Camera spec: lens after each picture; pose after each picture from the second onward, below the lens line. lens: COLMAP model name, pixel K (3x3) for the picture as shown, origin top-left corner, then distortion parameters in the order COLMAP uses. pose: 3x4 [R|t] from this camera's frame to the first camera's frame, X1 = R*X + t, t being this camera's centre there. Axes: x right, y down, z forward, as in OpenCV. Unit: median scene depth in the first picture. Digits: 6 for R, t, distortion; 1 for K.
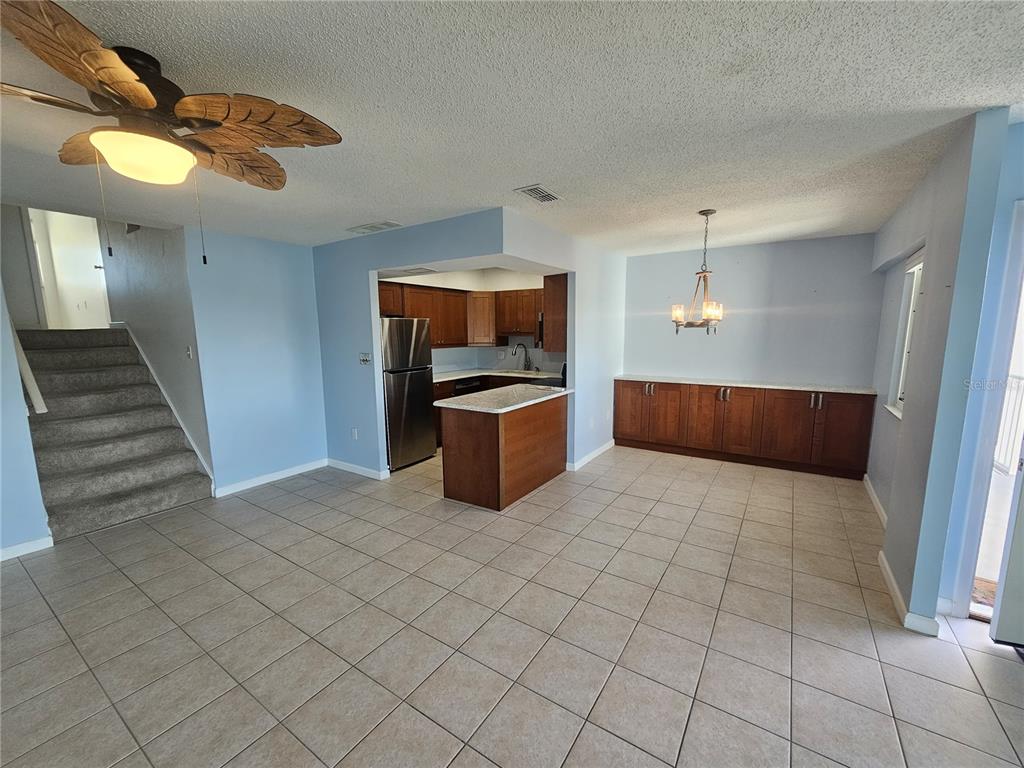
lens RADIAL K [[422.3, 0, 511.8], [0, 422.3, 392.2], [0, 0, 1]] dist [0.002161, -0.000076]
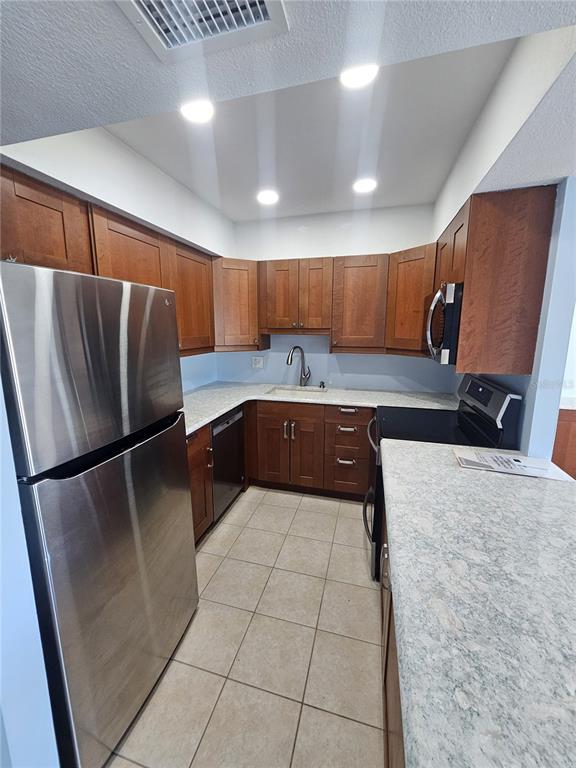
lens RADIAL K [[316.7, 0, 283.0], [0, 316.7, 382.8], [0, 0, 1]] dist [0.002161, -0.000076]
pose [[0.952127, -0.041734, 0.302840, -0.219180], [0.033329, 0.998904, 0.032871, -0.110074], [-0.303880, -0.021204, 0.952474, 0.792194]]
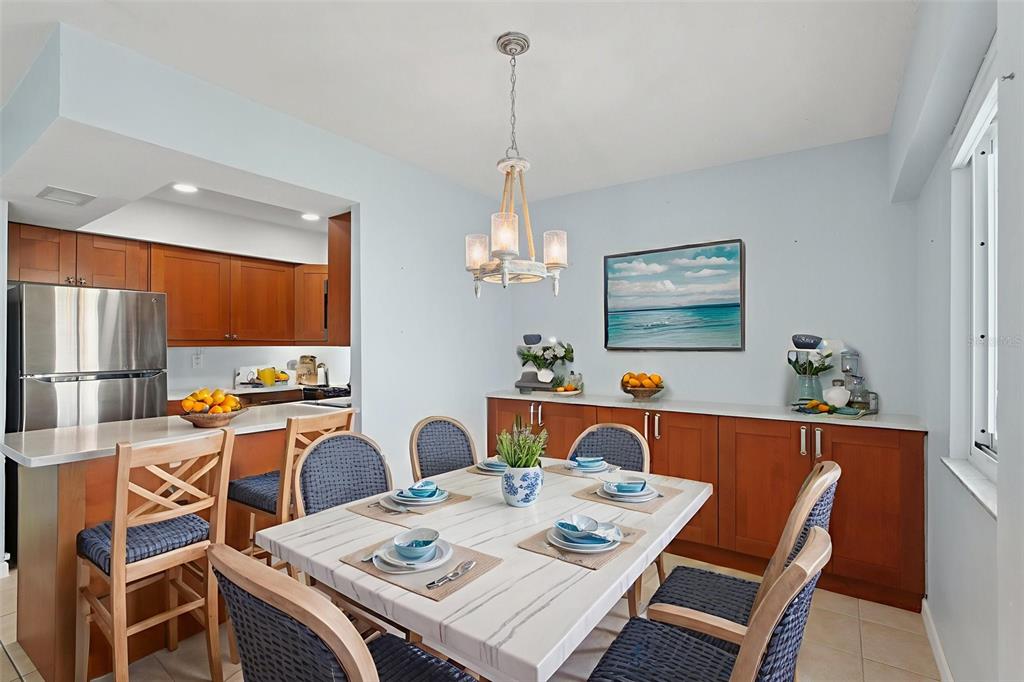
lens RADIAL K [[476.2, 0, 506.6], [0, 476.2, 345.3], [0, 0, 1]] dist [-0.011517, -0.000251]
pose [[0.999448, 0.005716, -0.032720, 0.366080], [-0.010404, 0.989383, -0.144956, -0.007038], [0.031544, 0.145217, 0.988897, 0.403046]]
